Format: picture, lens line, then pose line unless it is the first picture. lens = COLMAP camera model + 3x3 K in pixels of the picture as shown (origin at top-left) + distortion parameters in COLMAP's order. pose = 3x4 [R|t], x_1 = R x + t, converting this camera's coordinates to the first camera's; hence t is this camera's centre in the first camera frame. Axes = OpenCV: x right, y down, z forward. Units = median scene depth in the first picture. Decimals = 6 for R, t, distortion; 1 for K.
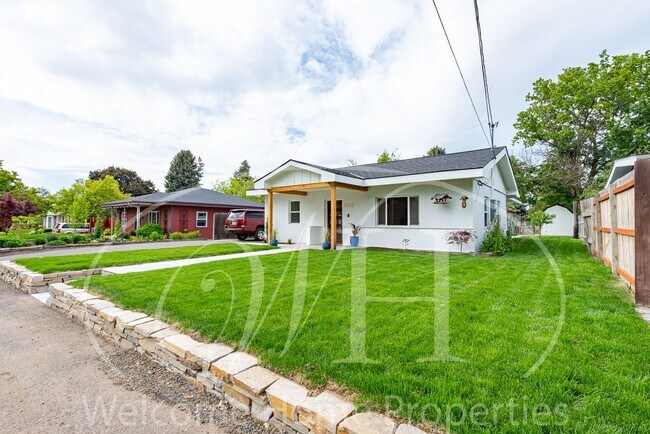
lens RADIAL K [[316.3, 0, 325.0], [0, 316.3, 217.0], [0, 0, 1]] dist [0.018256, -0.000038]
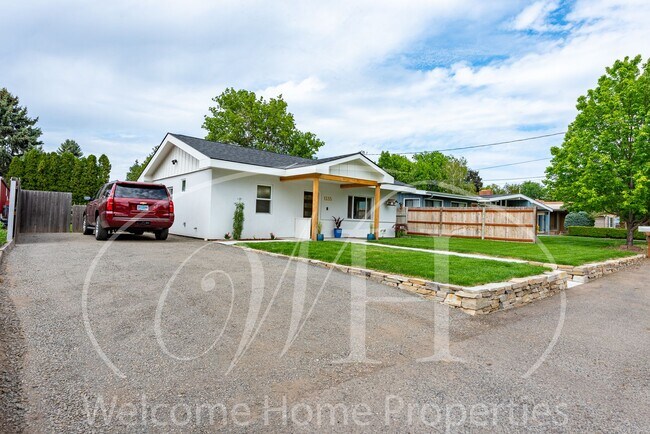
lens RADIAL K [[358.9, 0, 325.0], [0, 358.9, 217.0], [0, 0, 1]] dist [0.022691, -0.000237]
pose [[0.191395, 0.009503, 0.981467, -1.073252], [-0.056822, 0.998383, 0.001414, 0.021229], [-0.979867, -0.056040, 0.191626, 0.766033]]
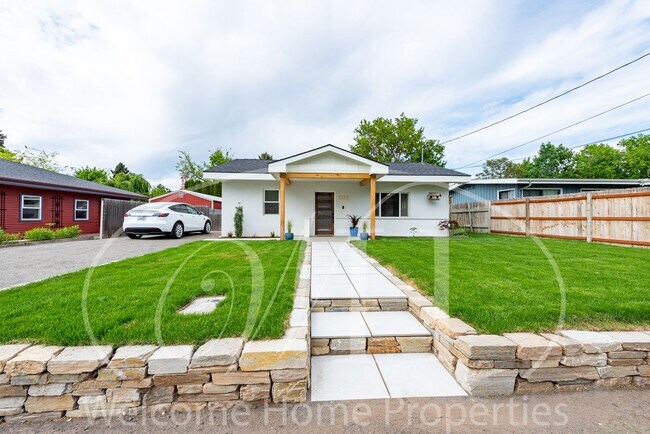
lens RADIAL K [[255.2, 0, 325.0], [0, 255.2, 217.0], [0, 0, 1]] dist [-0.000477, -0.000072]
pose [[0.755917, -0.002165, 0.654664, -0.520649], [-0.015809, 0.999643, 0.021560, 0.009744], [-0.654477, -0.026647, 0.755612, 0.390754]]
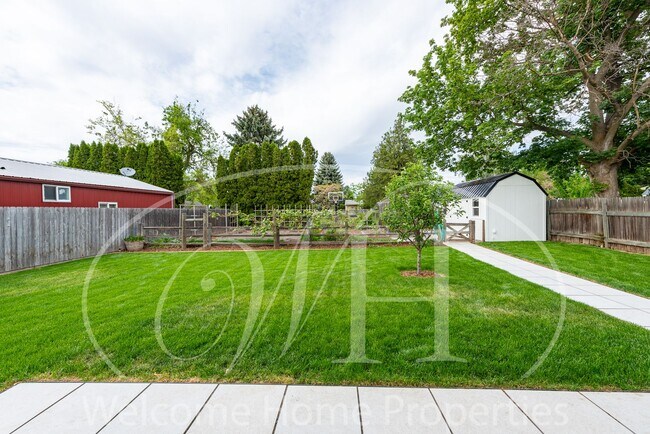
lens RADIAL K [[255.2, 0, 325.0], [0, 255.2, 217.0], [0, 0, 1]] dist [-0.000477, -0.000072]
pose [[0.820585, -0.023698, 0.571033, 0.572575], [-0.002010, 0.999014, 0.044348, 0.026396], [-0.571521, -0.037539, 0.819728, 1.725704]]
